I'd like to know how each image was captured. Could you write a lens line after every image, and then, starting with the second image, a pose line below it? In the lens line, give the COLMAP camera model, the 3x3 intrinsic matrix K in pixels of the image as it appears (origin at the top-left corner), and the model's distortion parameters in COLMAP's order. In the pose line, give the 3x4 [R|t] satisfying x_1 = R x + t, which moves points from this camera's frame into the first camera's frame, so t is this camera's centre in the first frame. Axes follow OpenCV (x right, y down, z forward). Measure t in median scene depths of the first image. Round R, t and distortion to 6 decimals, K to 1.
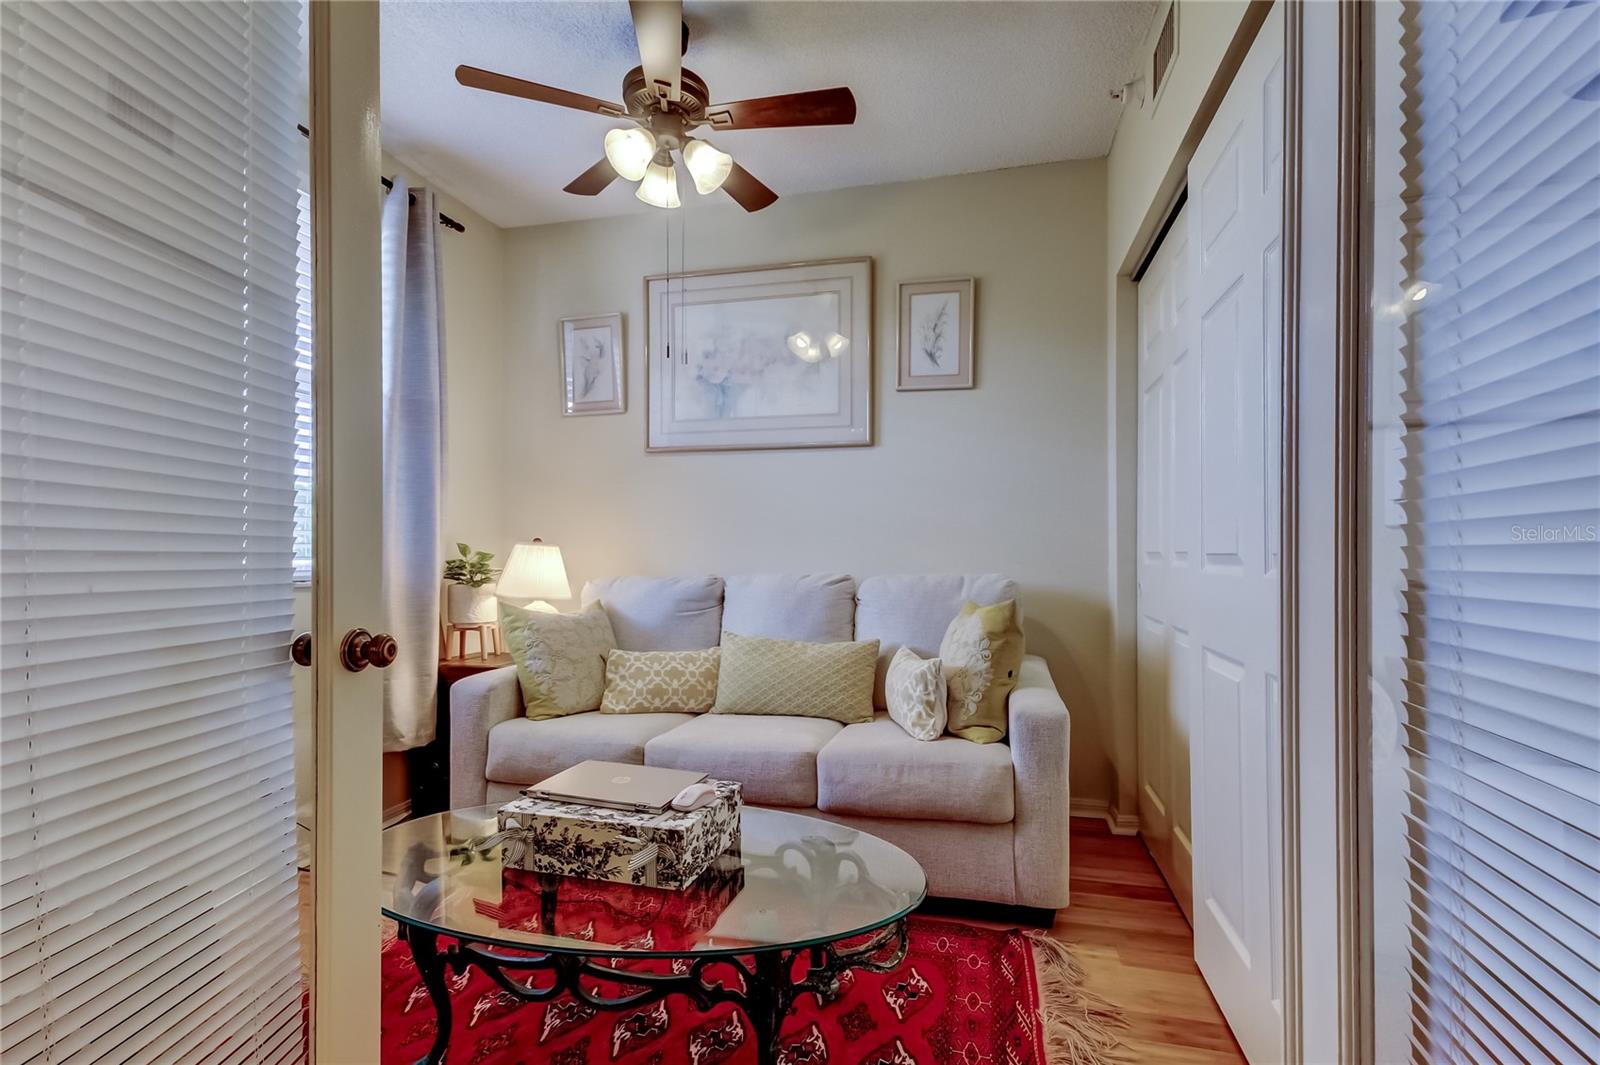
lens RADIAL K [[744.1, 0, 792.7], [0, 744.1, 555.8], [0, 0, 1]] dist [0.004717, 0.000091]
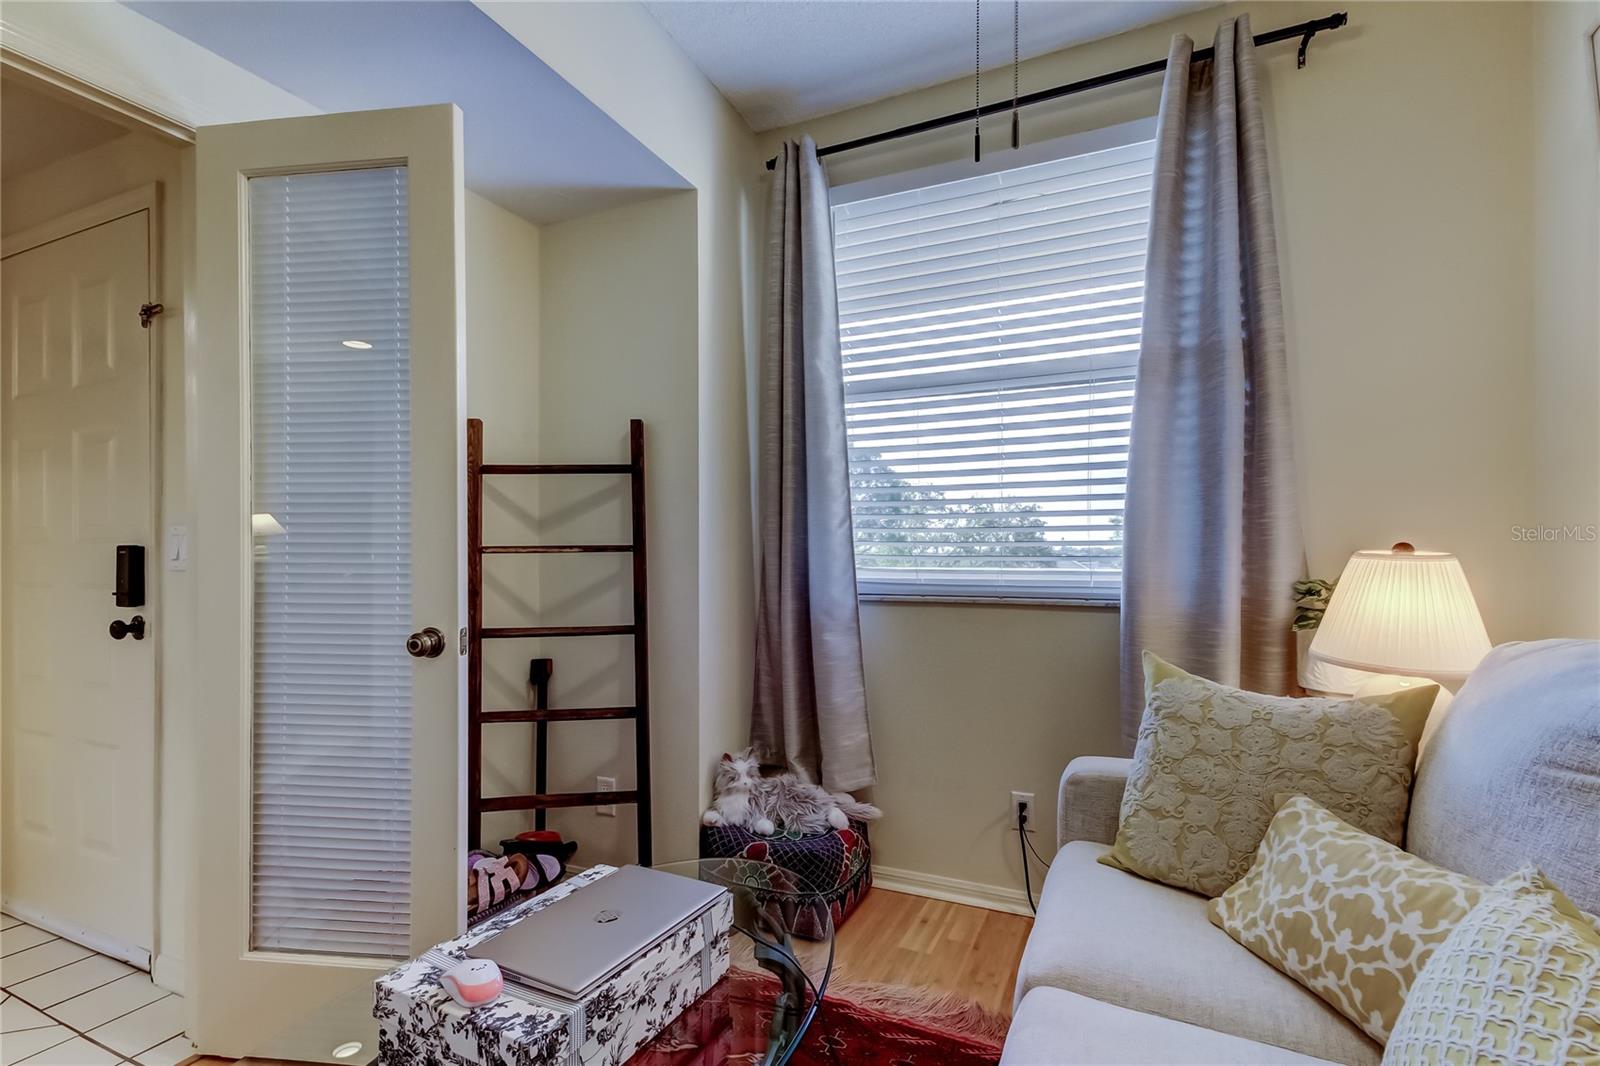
lens RADIAL K [[744.1, 0, 792.7], [0, 744.1, 556.3], [0, 0, 1]] dist [0.004717, 0.000091]
pose [[-0.179593, 0.003209, -0.983736, 0.252640], [-0.000182, 0.999995, 0.003295, -0.018752], [0.983741, 0.000771, -0.179592, 0.801062]]
